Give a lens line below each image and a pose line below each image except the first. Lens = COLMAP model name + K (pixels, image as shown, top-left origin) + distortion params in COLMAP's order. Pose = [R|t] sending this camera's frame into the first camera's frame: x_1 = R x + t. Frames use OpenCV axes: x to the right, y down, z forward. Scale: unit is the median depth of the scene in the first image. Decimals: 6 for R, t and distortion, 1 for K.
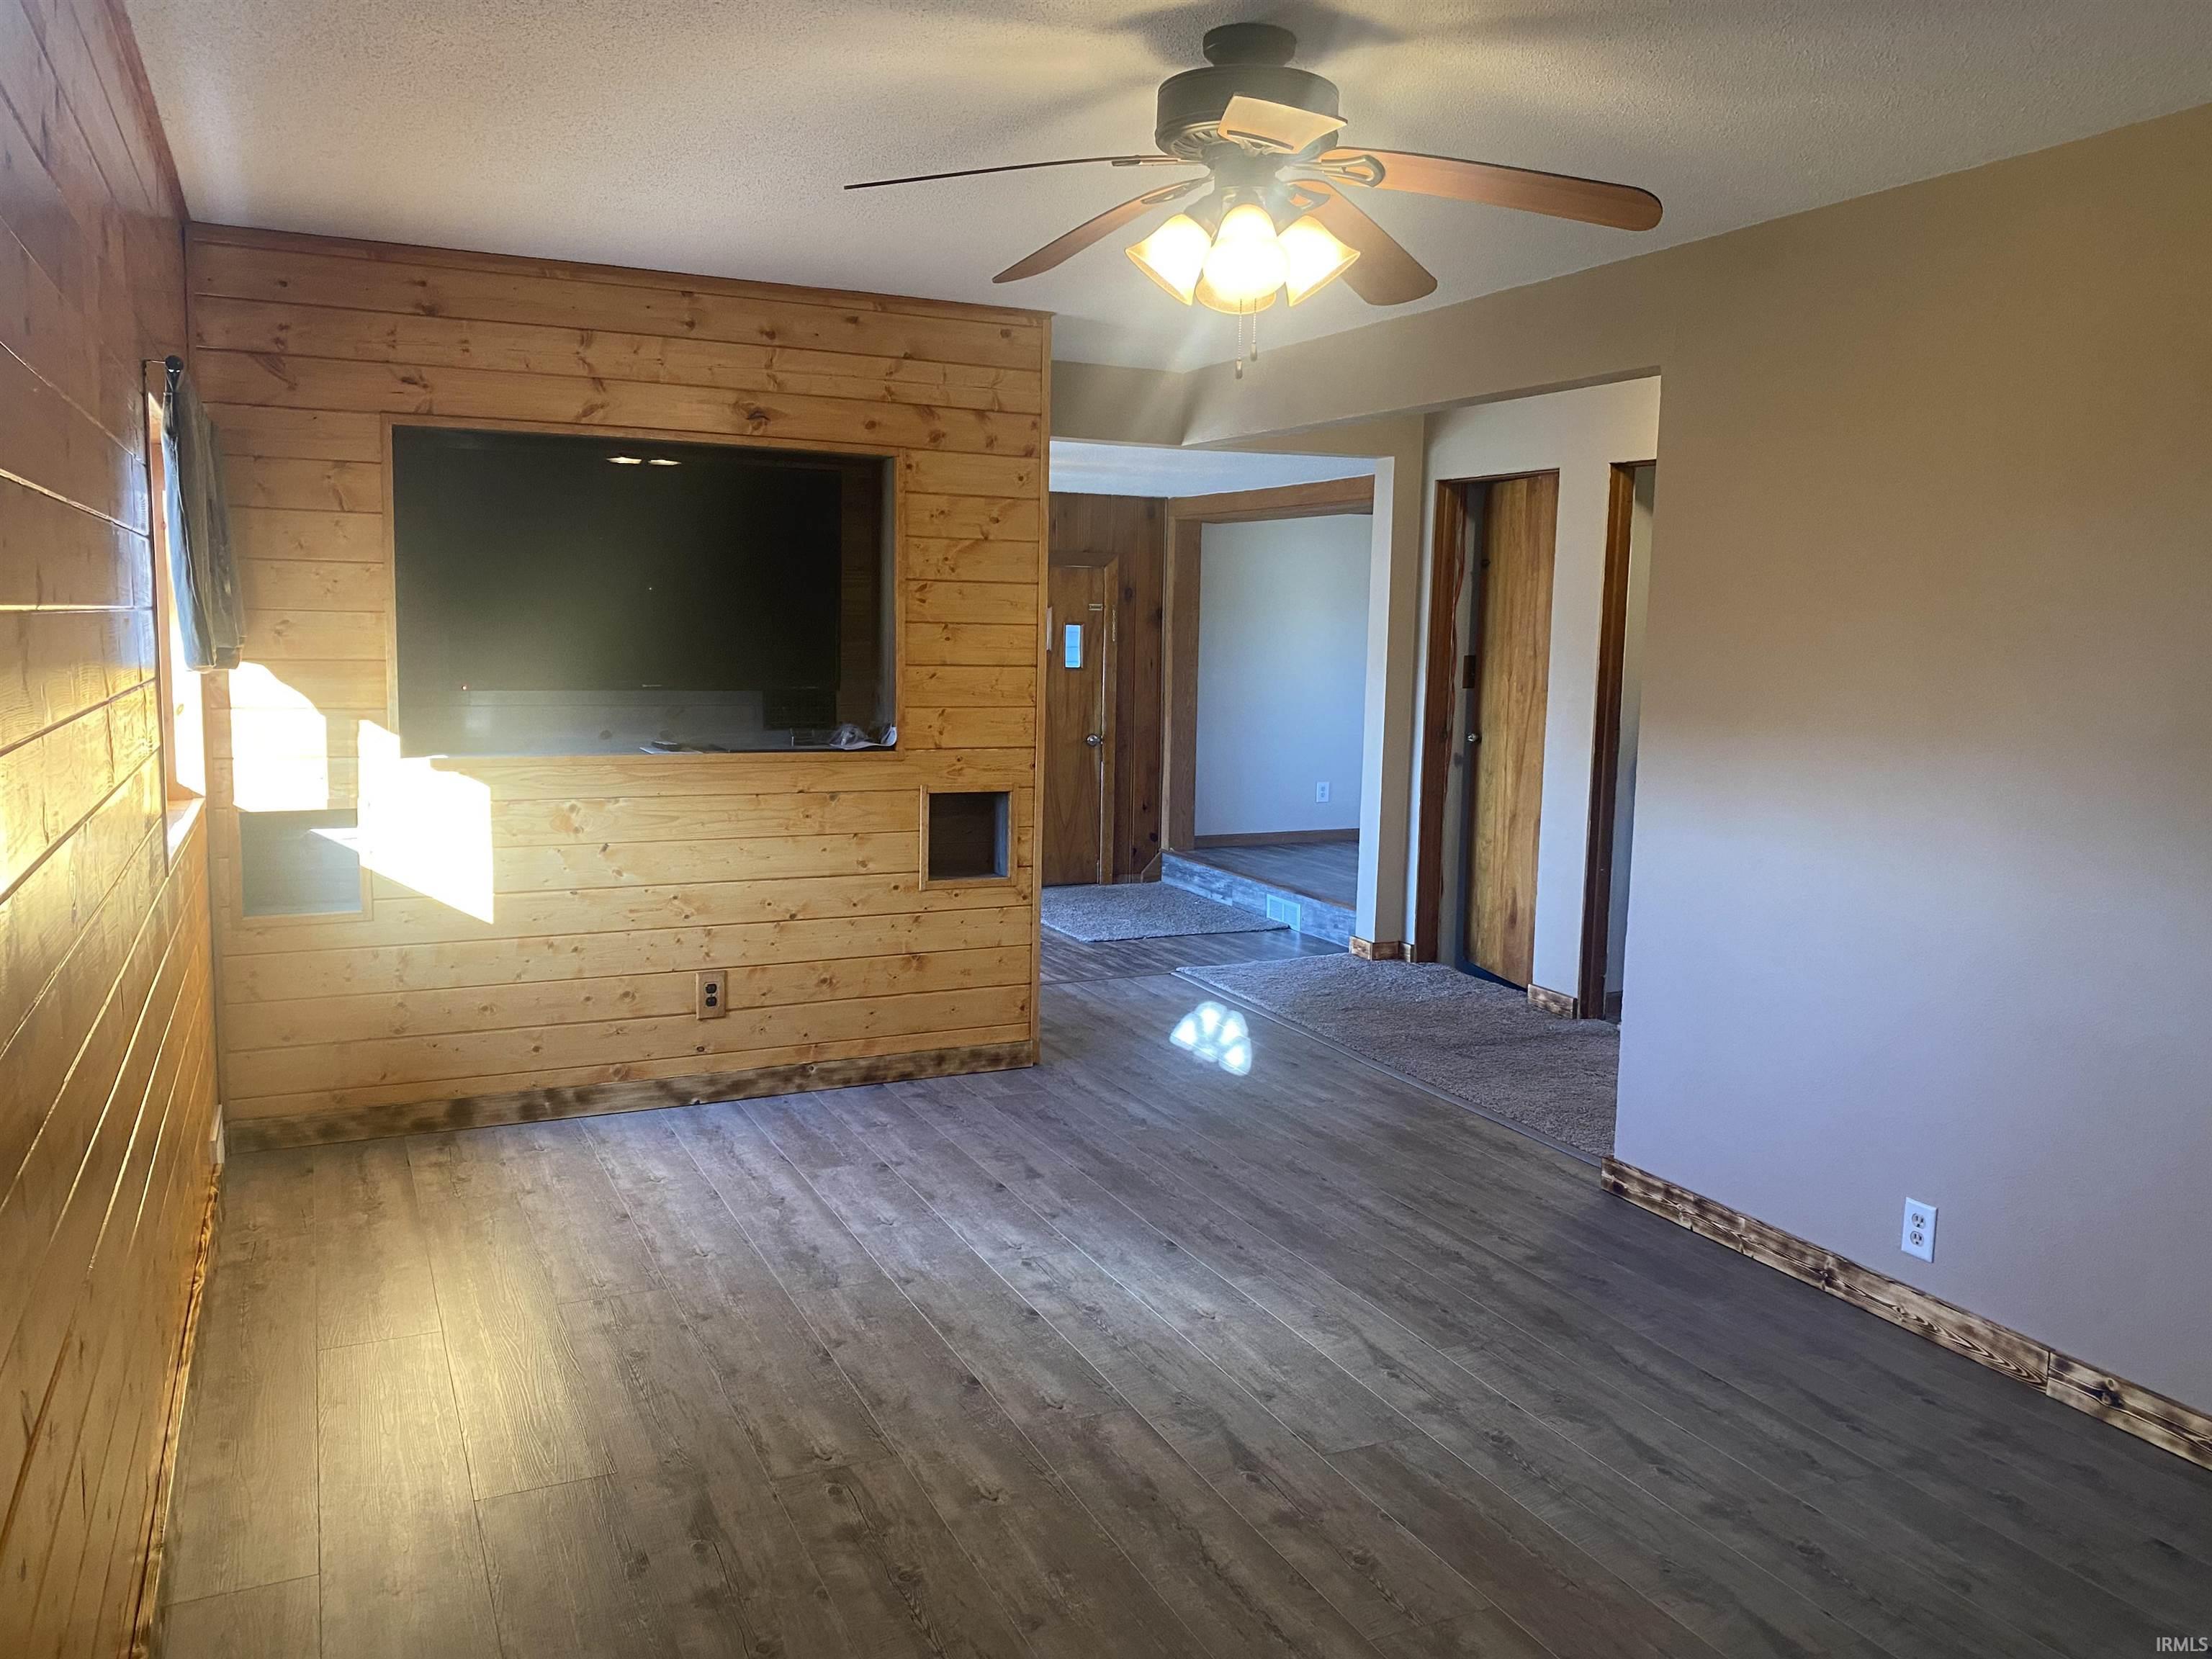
lens RADIAL K [[1666.4, 0, 1105.3], [0, 1666.4, 824.3], [0, 0, 1]] dist [0.017916, -0.019527]
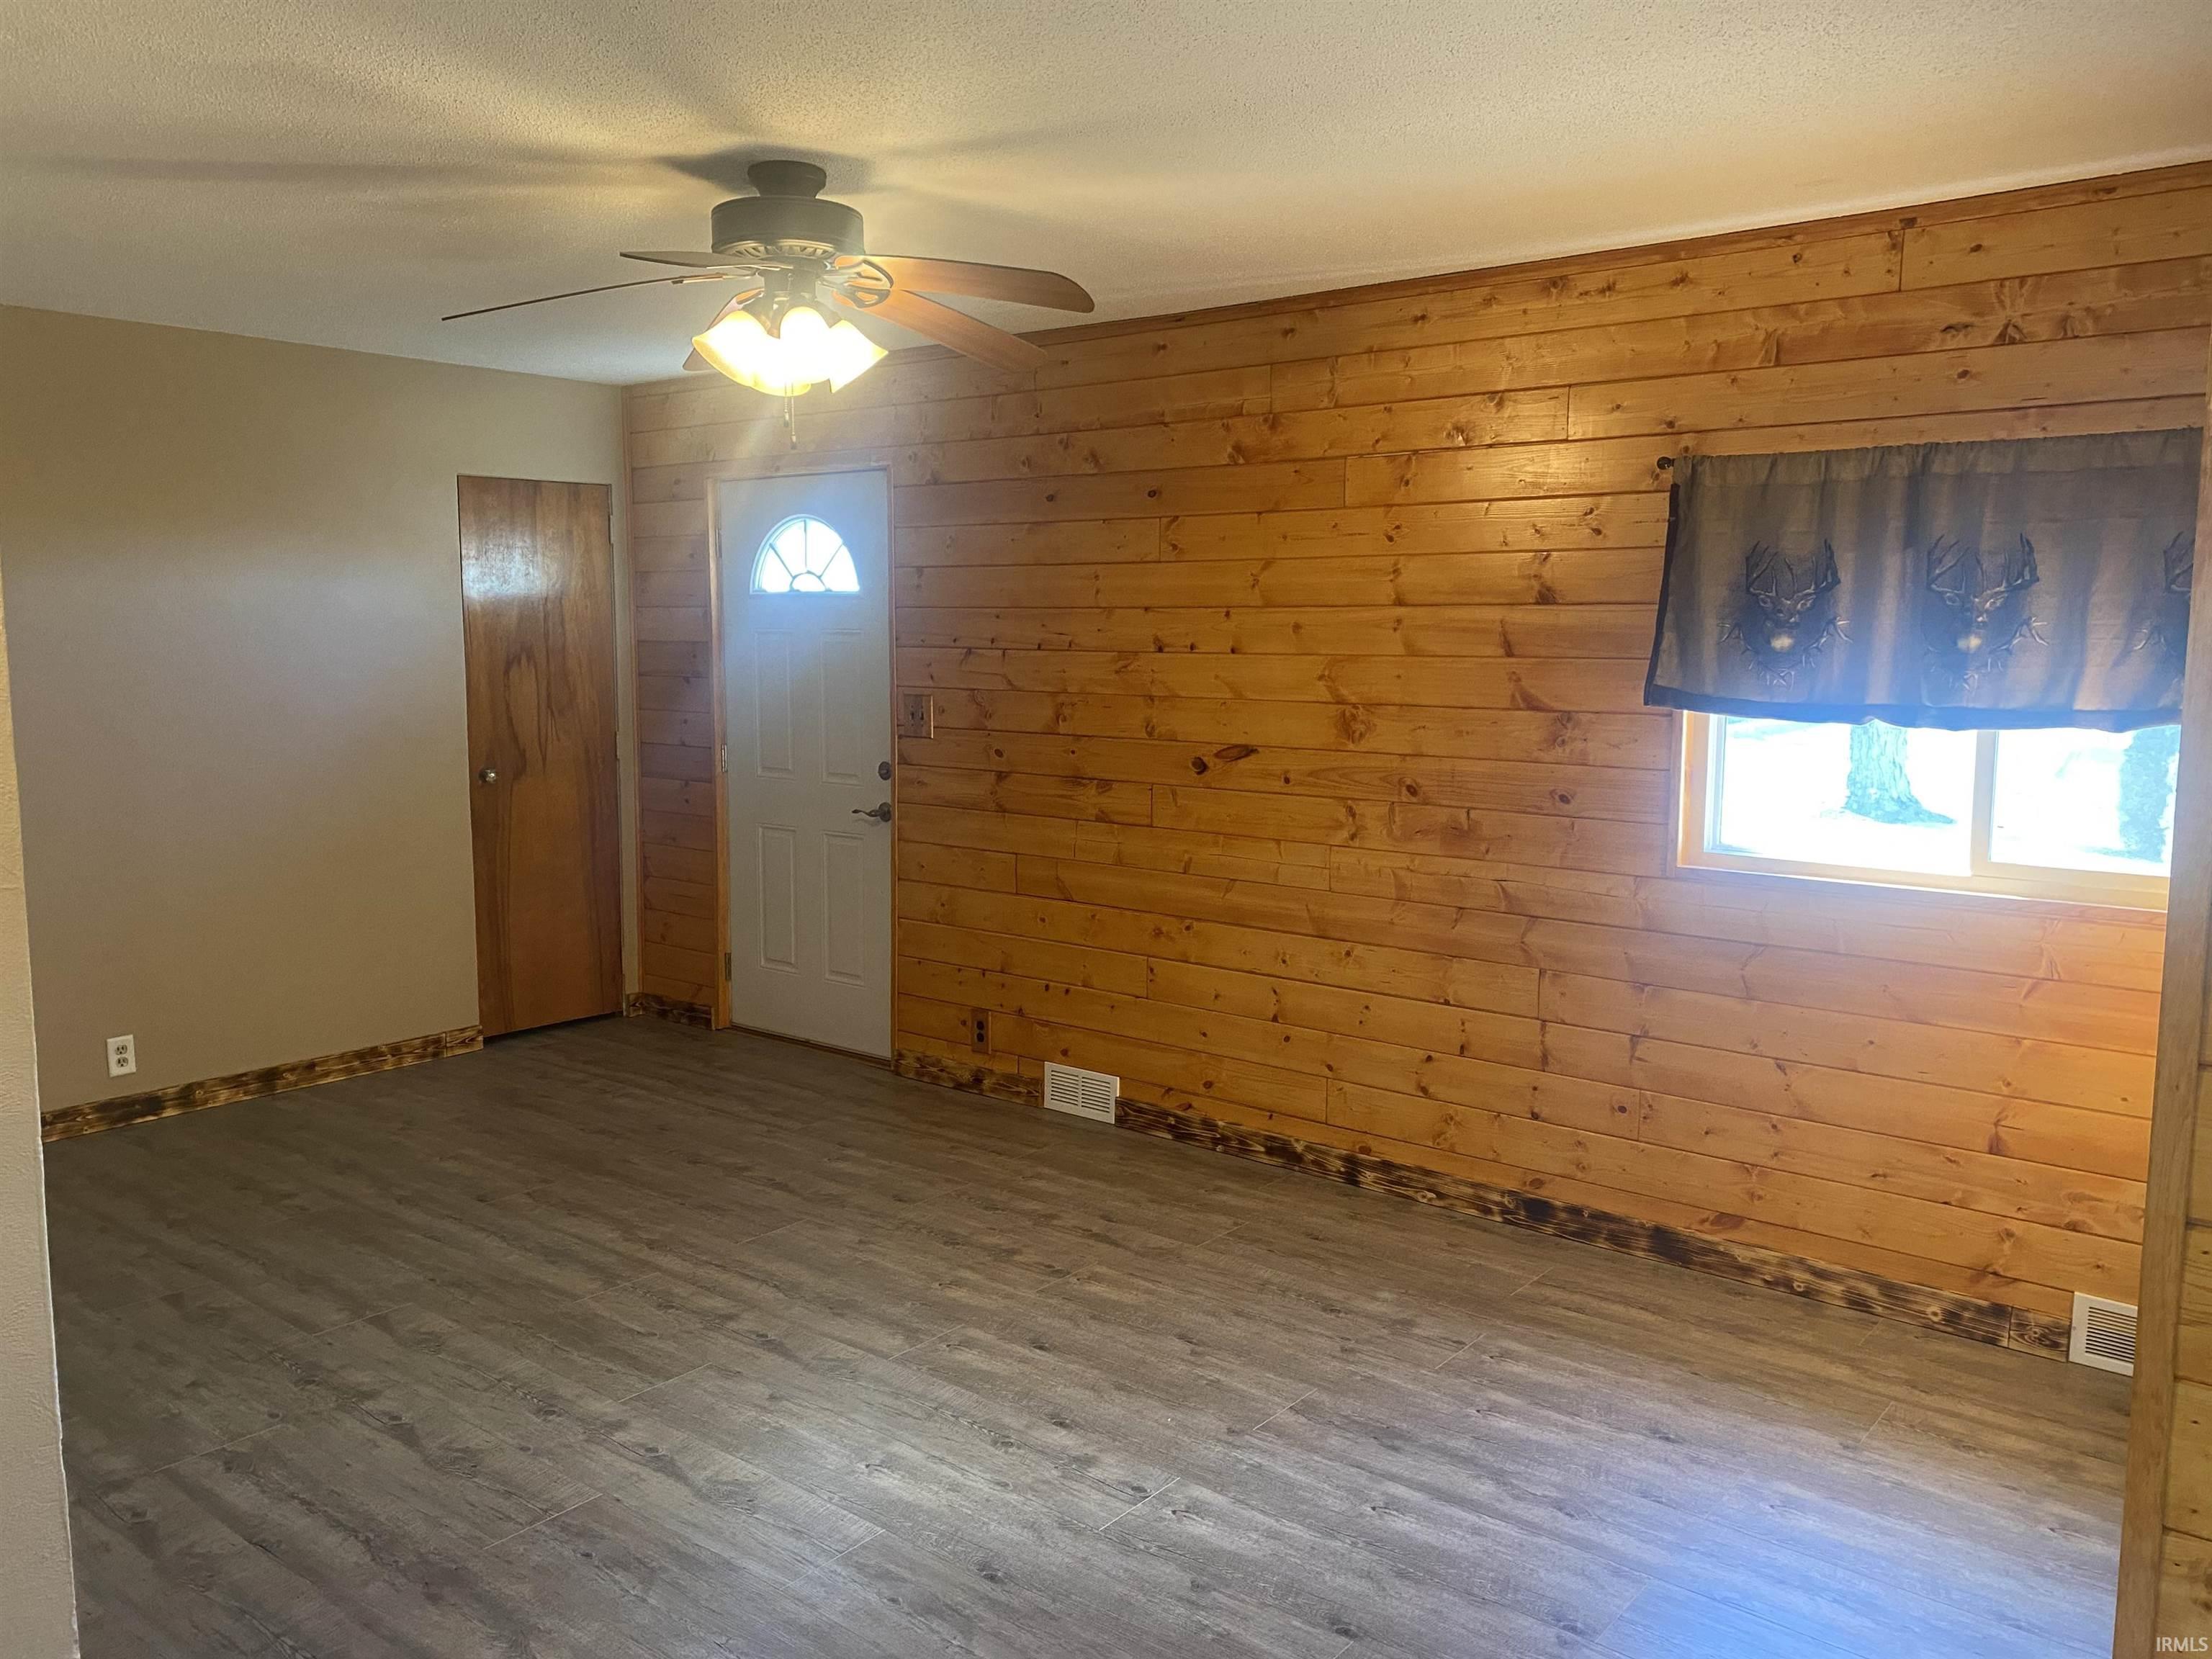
lens RADIAL K [[1666.4, 0, 1105.8], [0, 1666.4, 829.3], [0, 0, 1]] dist [0.017916, -0.019527]
pose [[-0.898473, 0.030928, -0.437938, 0.348656], [-0.076483, 0.971236, 0.225503, -0.244696], [0.432315, 0.236103, -0.870264, 1.872727]]
